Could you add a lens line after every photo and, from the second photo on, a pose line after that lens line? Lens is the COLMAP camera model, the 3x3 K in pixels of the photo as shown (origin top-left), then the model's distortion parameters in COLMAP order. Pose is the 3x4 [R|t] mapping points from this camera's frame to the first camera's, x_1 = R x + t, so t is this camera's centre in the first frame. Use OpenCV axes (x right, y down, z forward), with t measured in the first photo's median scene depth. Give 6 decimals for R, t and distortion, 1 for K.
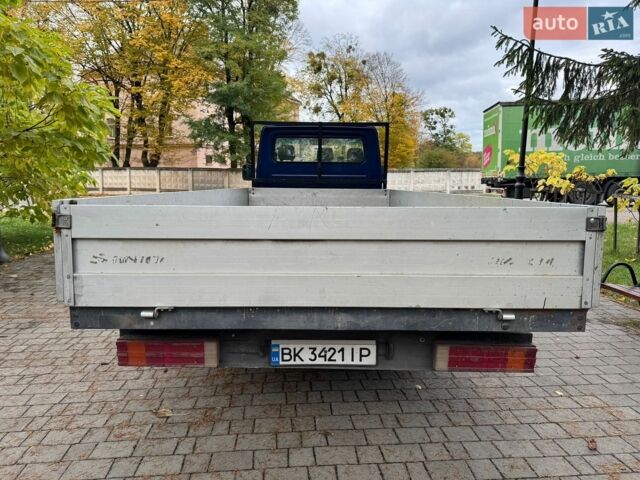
lens RADIAL K [[426.5, 0, 319.7], [0, 426.5, 241.9], [0, 0, 1]] dist [0.007503, 0.001037]
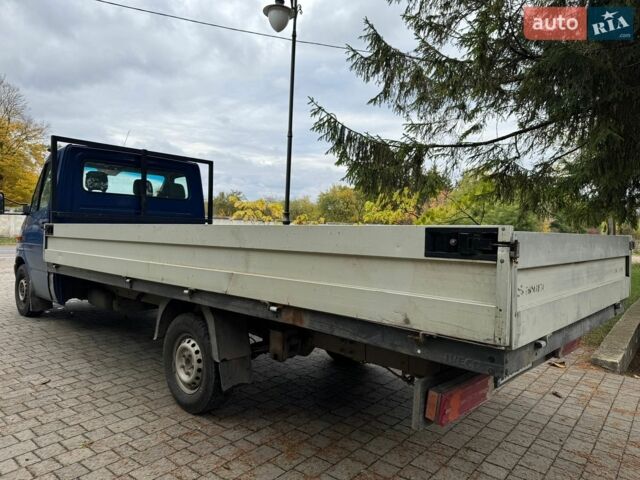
lens RADIAL K [[426.5, 0, 319.3], [0, 426.5, 237.3], [0, 0, 1]] dist [0.007503, 0.001037]
pose [[0.705630, 0.008081, 0.708535, -0.879246], [0.073228, 0.993749, -0.084263, -0.016638], [-0.704787, 0.111343, 0.700627, 0.384325]]
